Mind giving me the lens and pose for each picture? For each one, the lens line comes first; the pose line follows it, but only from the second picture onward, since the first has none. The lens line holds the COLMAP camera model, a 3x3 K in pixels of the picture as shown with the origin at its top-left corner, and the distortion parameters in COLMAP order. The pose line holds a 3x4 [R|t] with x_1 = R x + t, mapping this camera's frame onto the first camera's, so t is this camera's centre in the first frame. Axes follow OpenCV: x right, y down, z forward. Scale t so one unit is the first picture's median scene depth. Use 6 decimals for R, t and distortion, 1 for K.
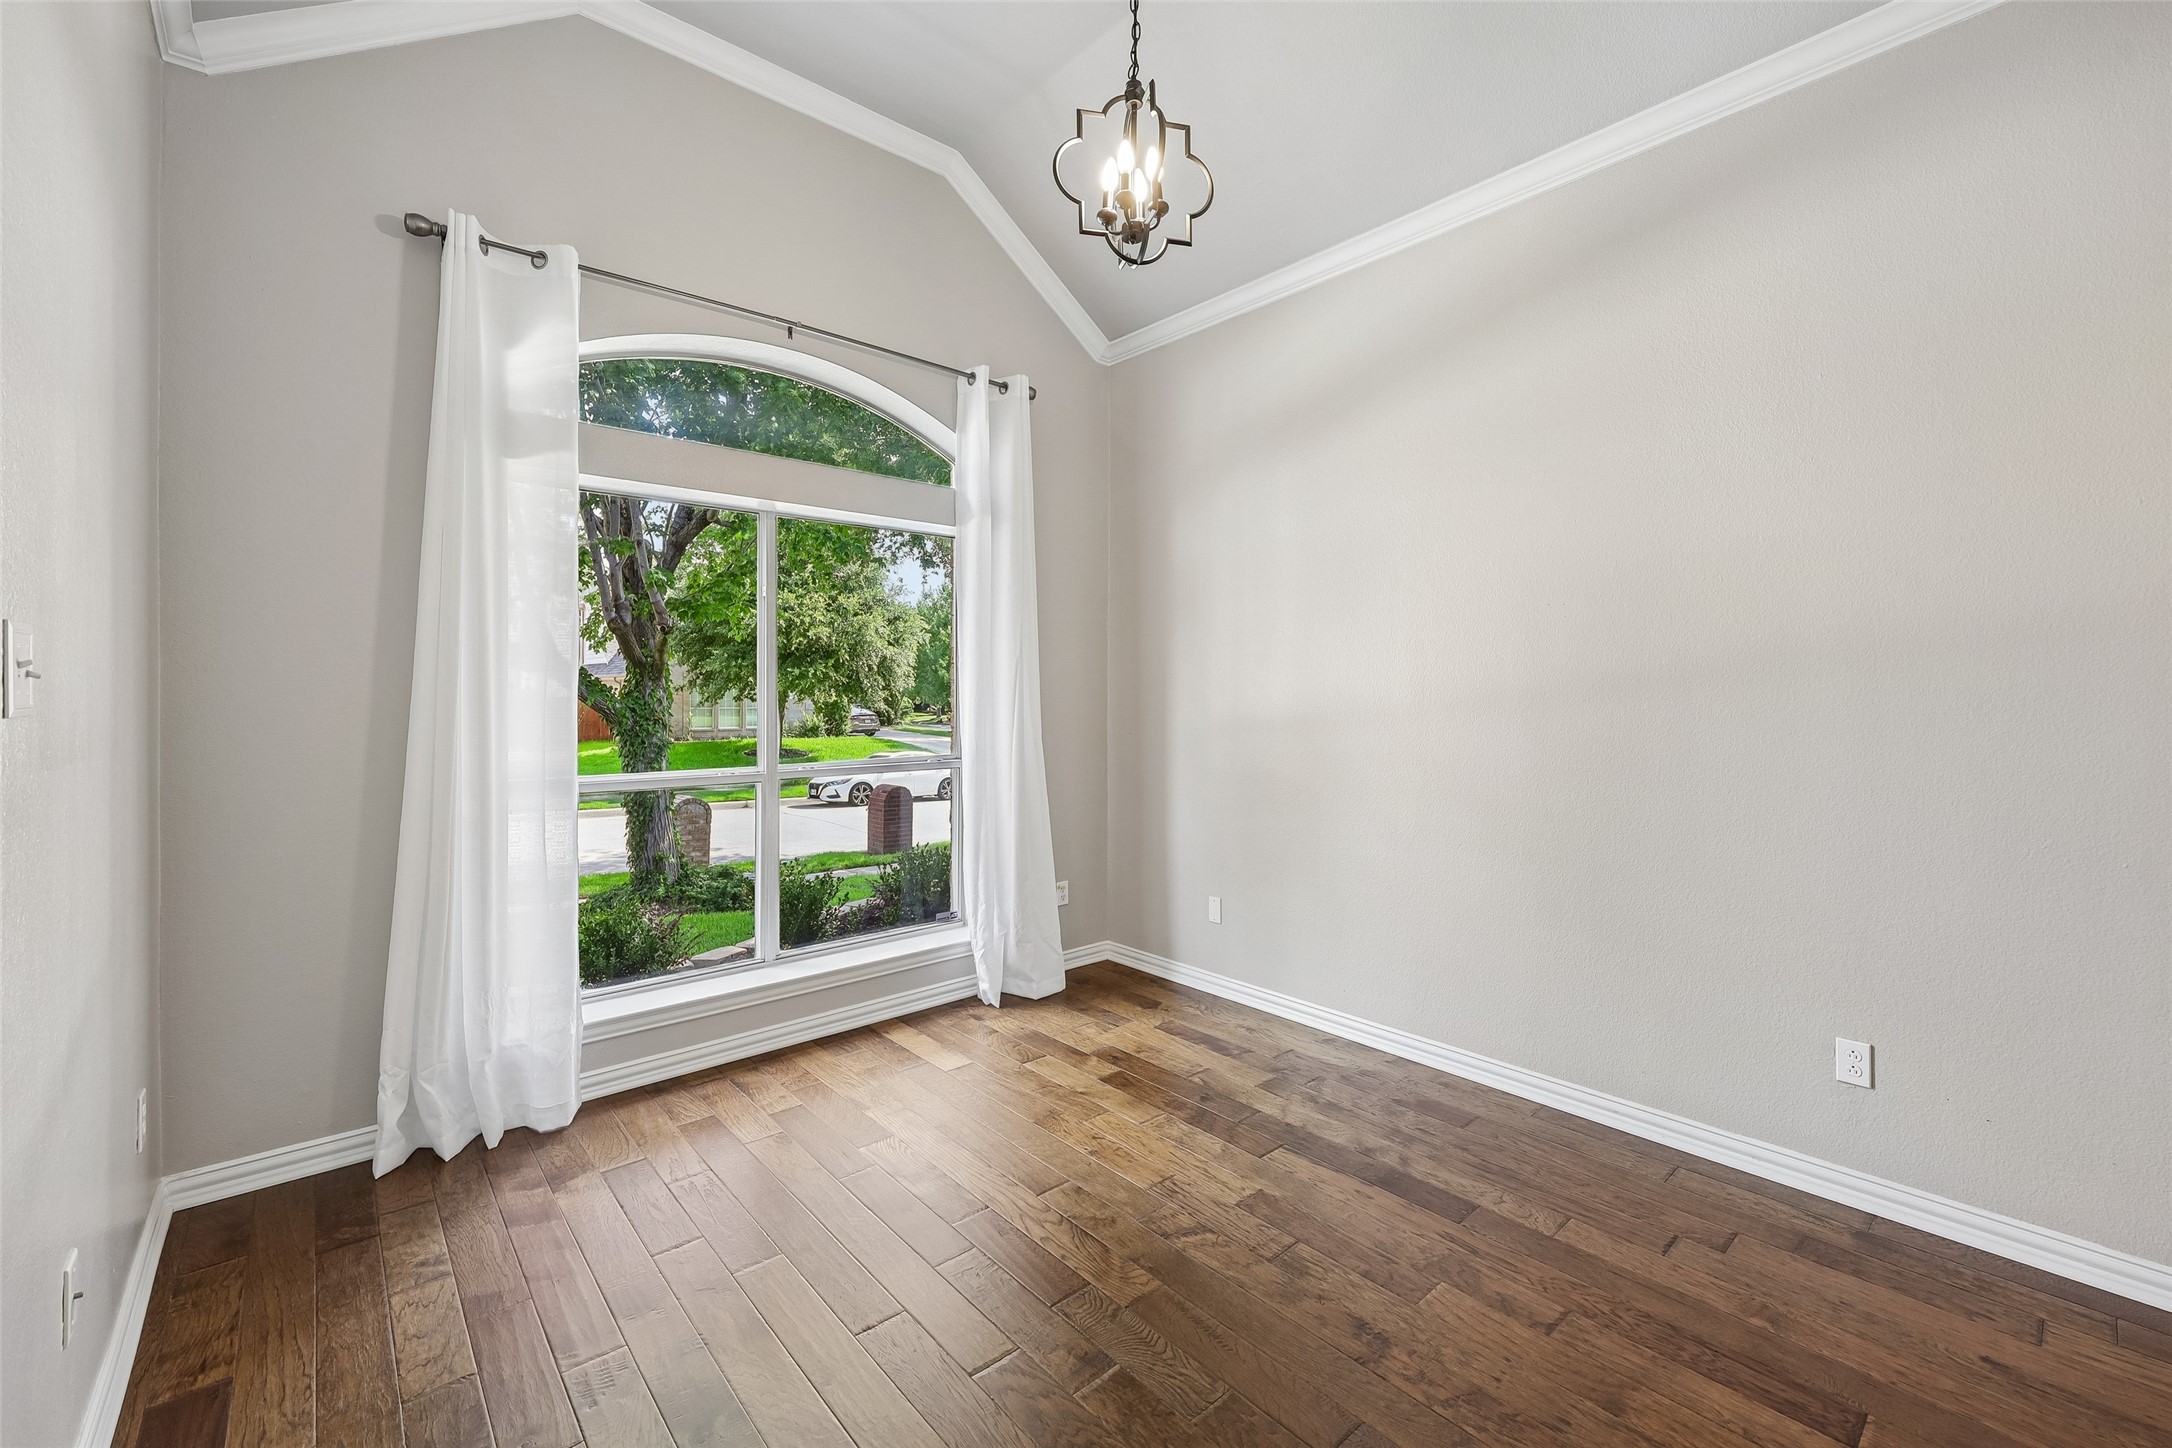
lens RADIAL K [[889.4, 0, 1086.2], [0, 889.4, 703.9], [0, 0, 1]] dist [-0.000466, 0.000103]
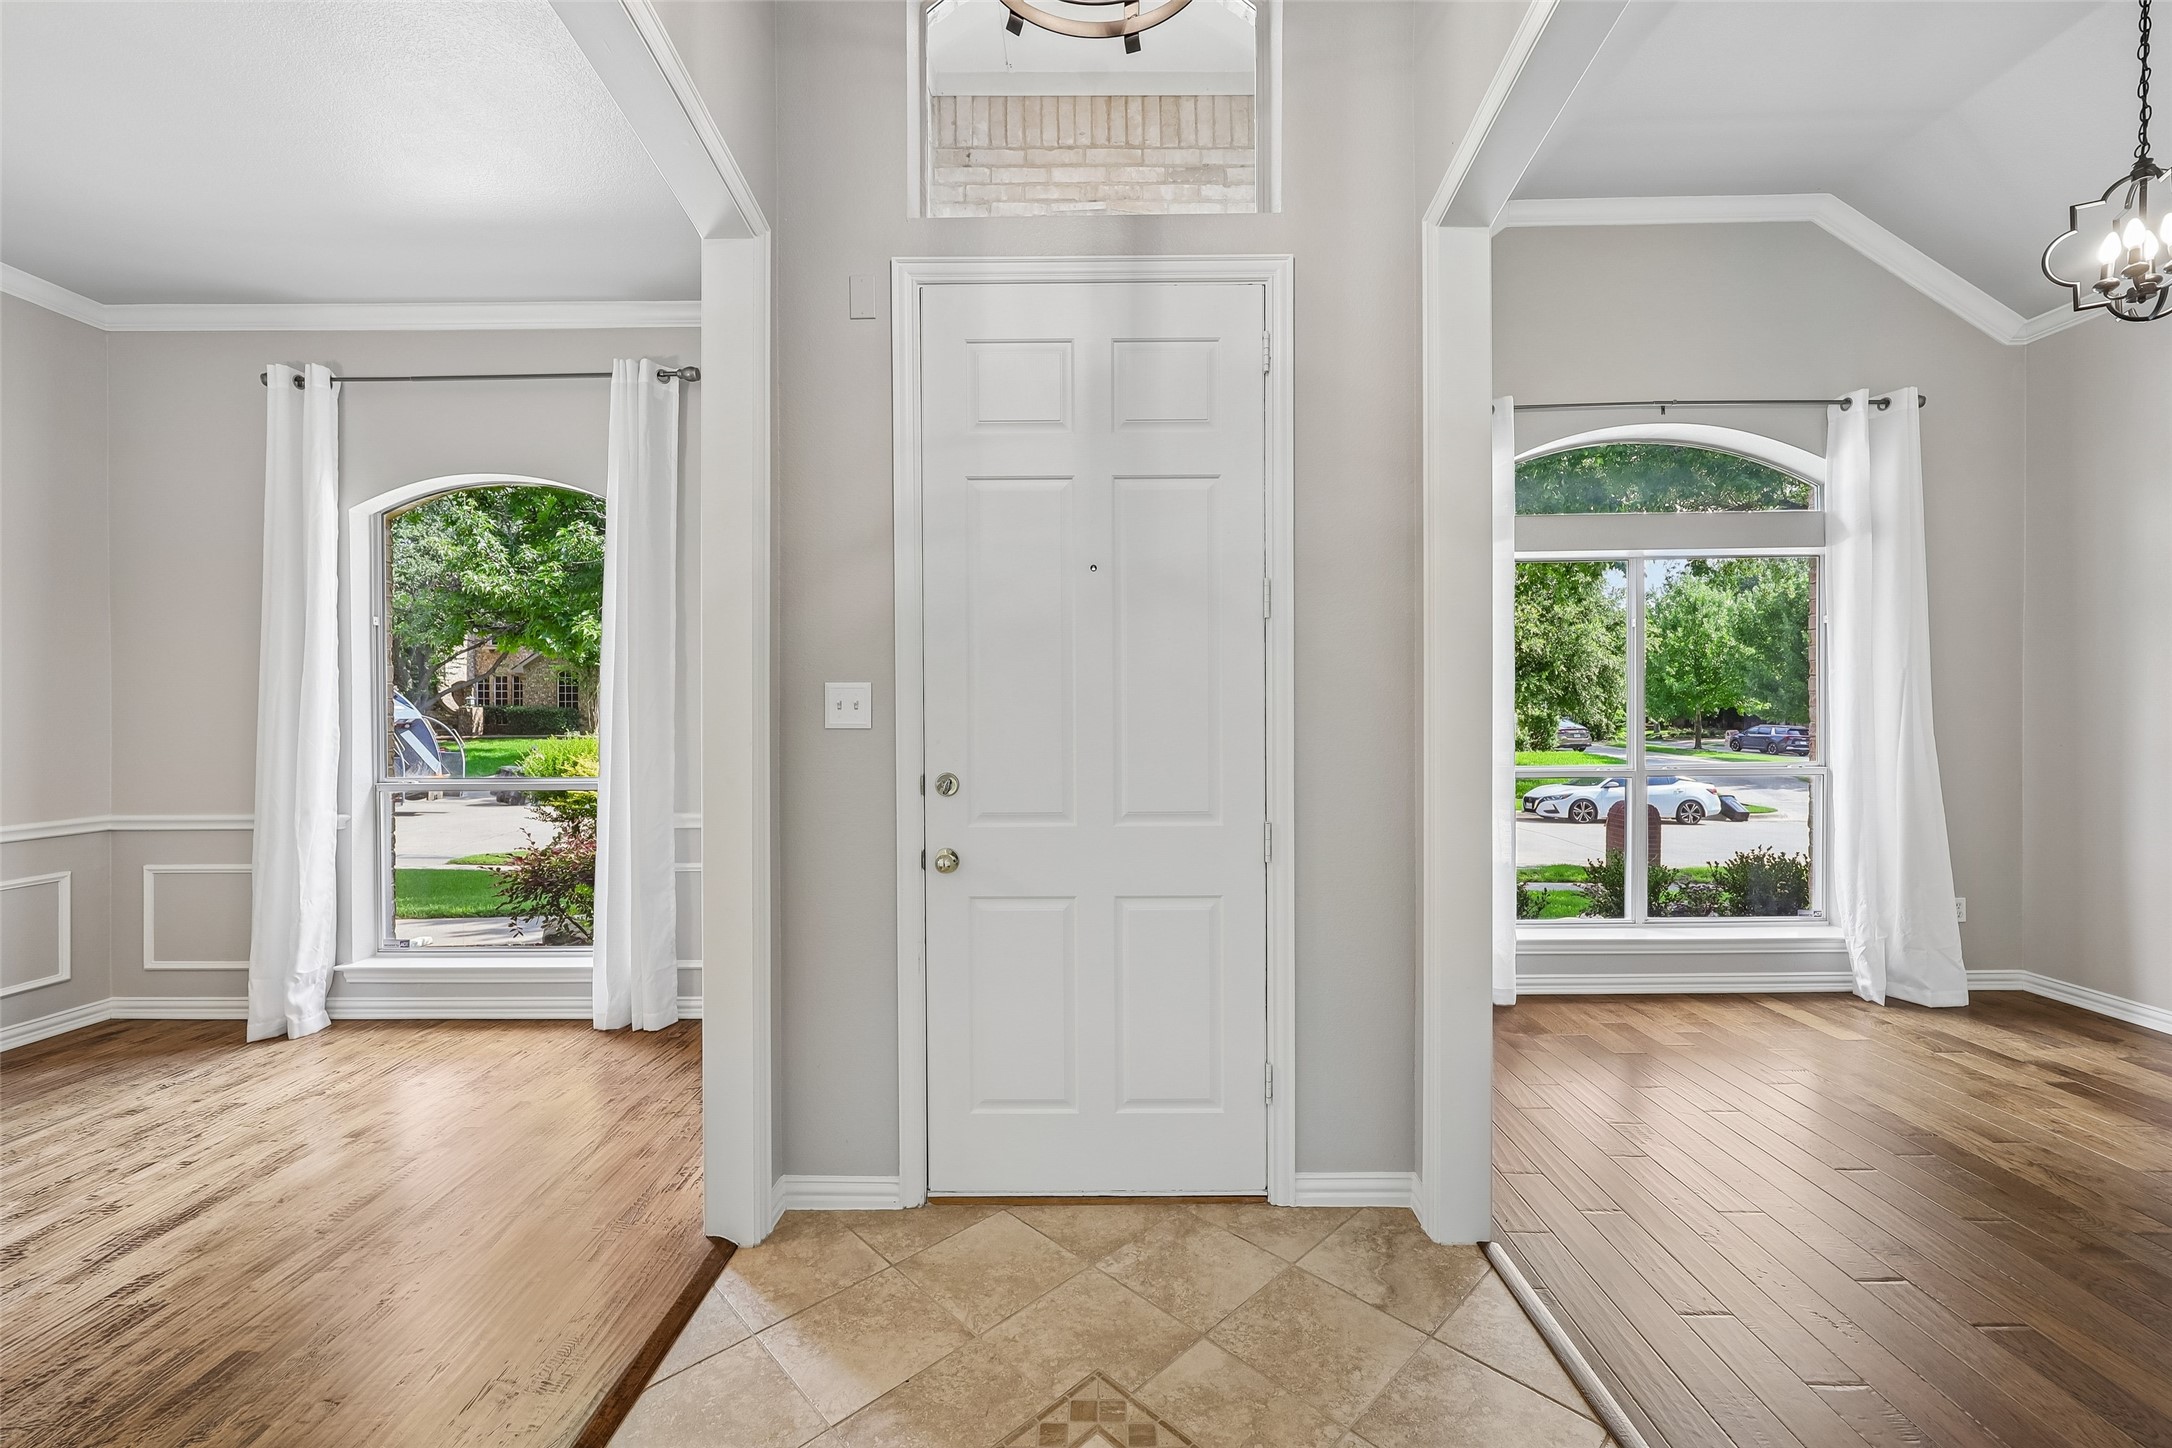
lens RADIAL K [[878.7, 0, 1089.4], [0, 878.7, 721.9], [0, 0, 1]] dist [0.001673, -0.000154]
pose [[0.744025, -0.000520, -0.668152, -0.101499], [0.003466, 0.999989, 0.003080, 0.003876], [0.668143, -0.004607, 0.744019, -0.380838]]
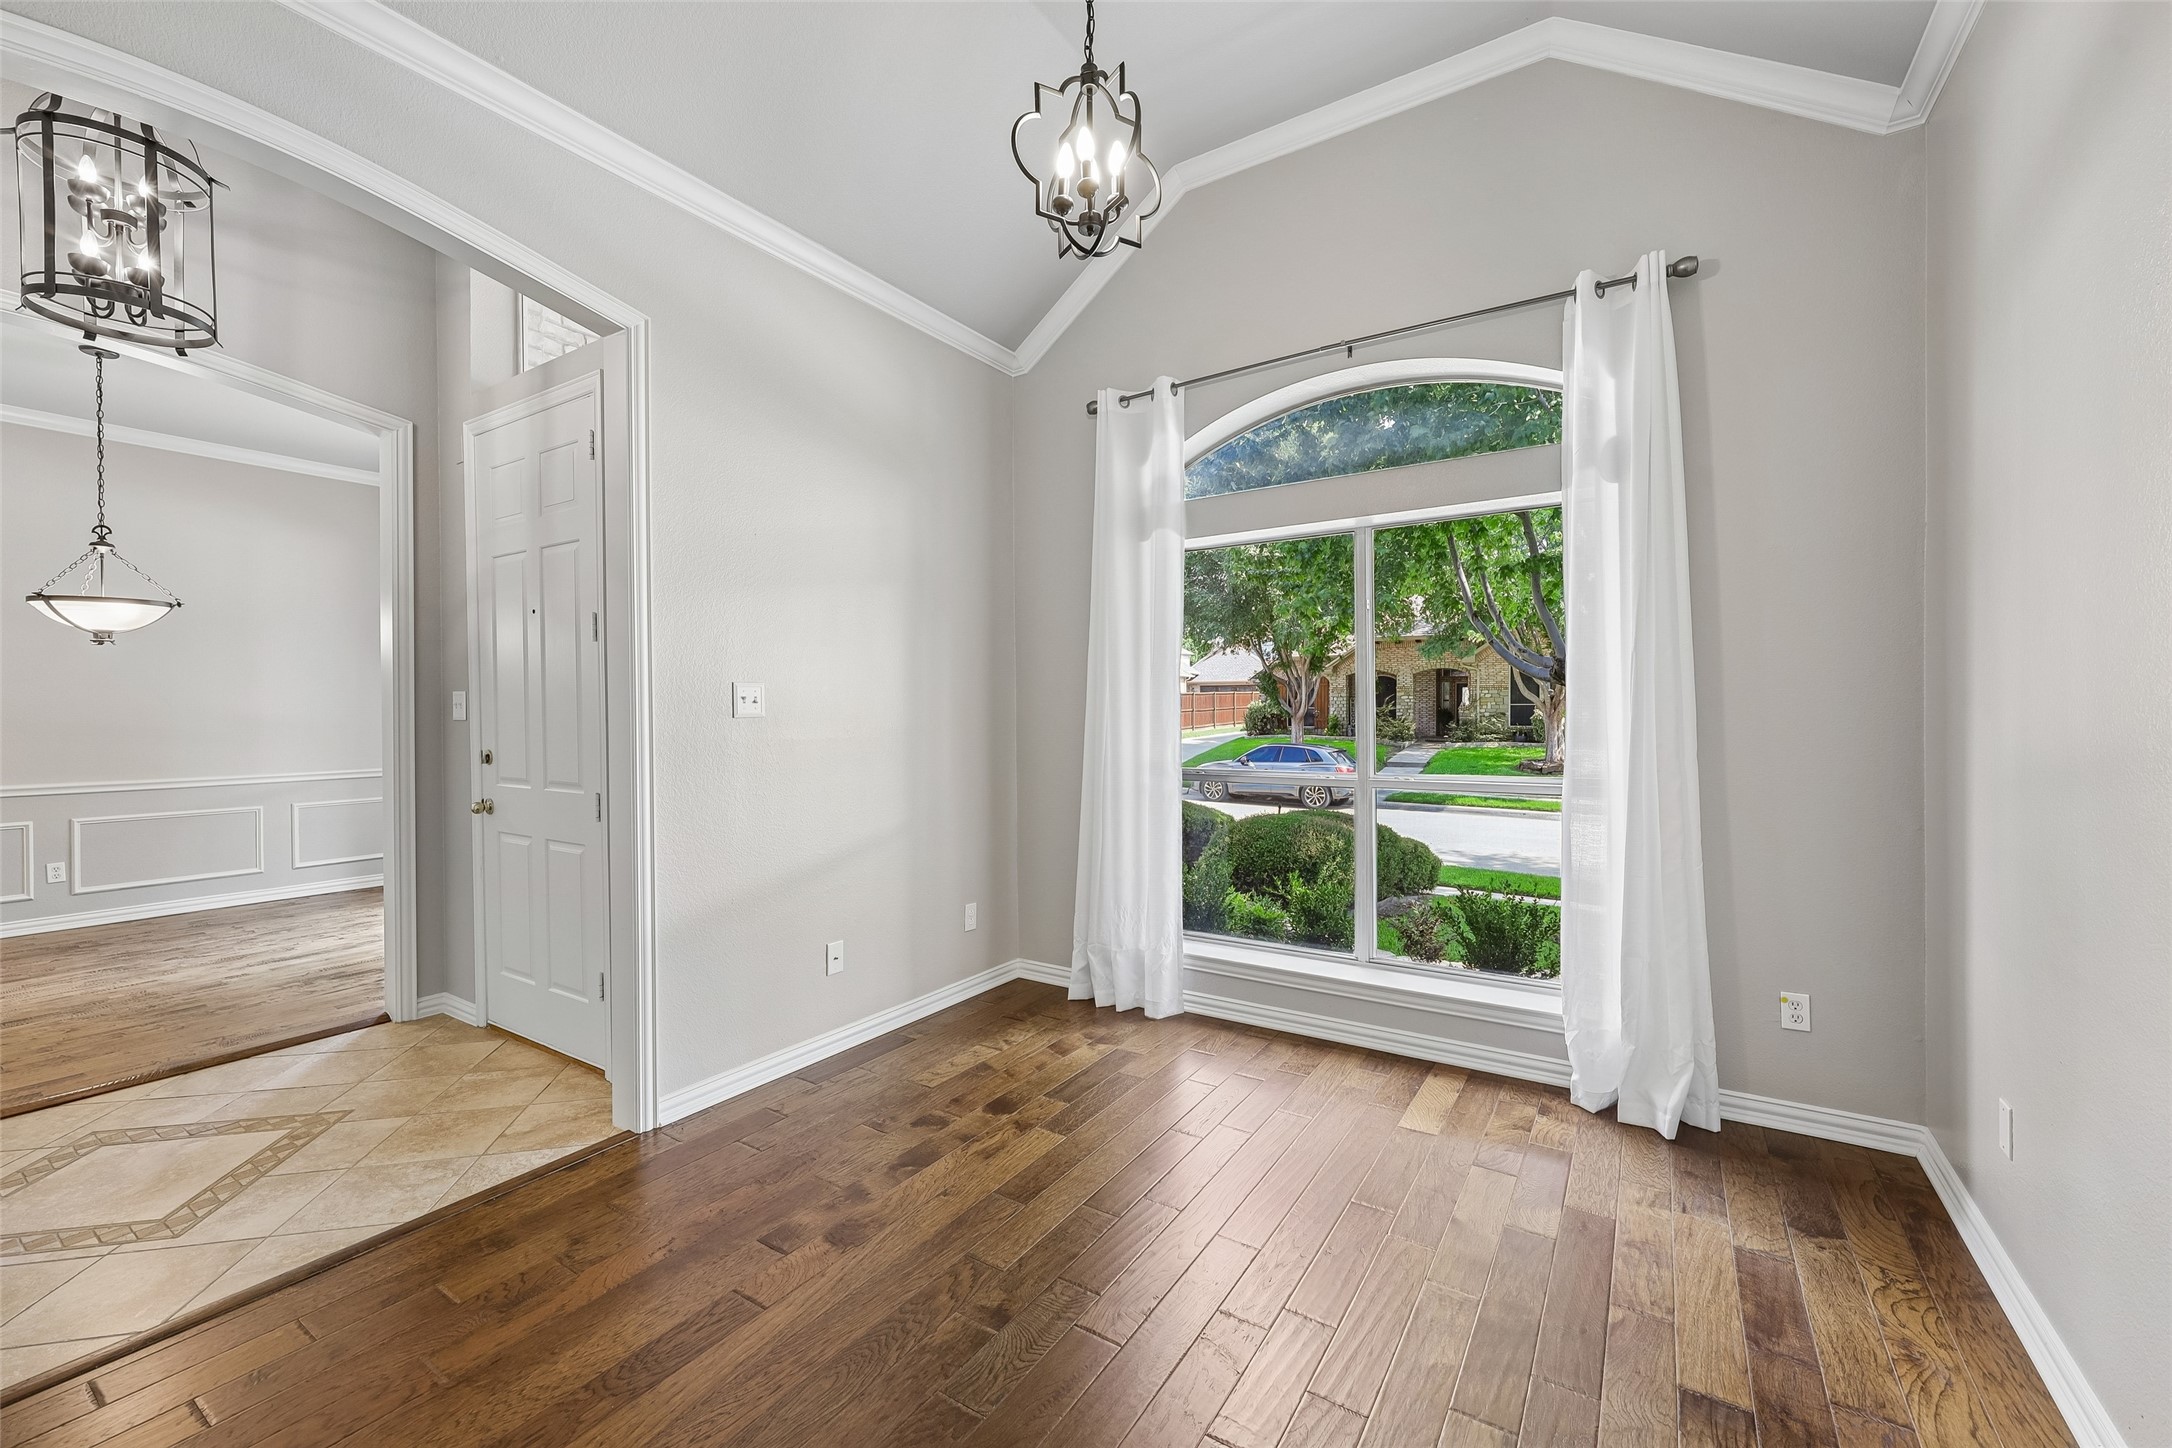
lens RADIAL K [[882.2, 0, 1078.9], [0, 882.2, 719.8], [0, 0, 1]] dist [0.000736, 0.000075]
pose [[0.265026, 0.013105, -0.964152, 0.503653], [-0.001543, 0.999912, 0.013167, -0.005265], [0.964240, -0.002002, 0.265023, 0.377716]]
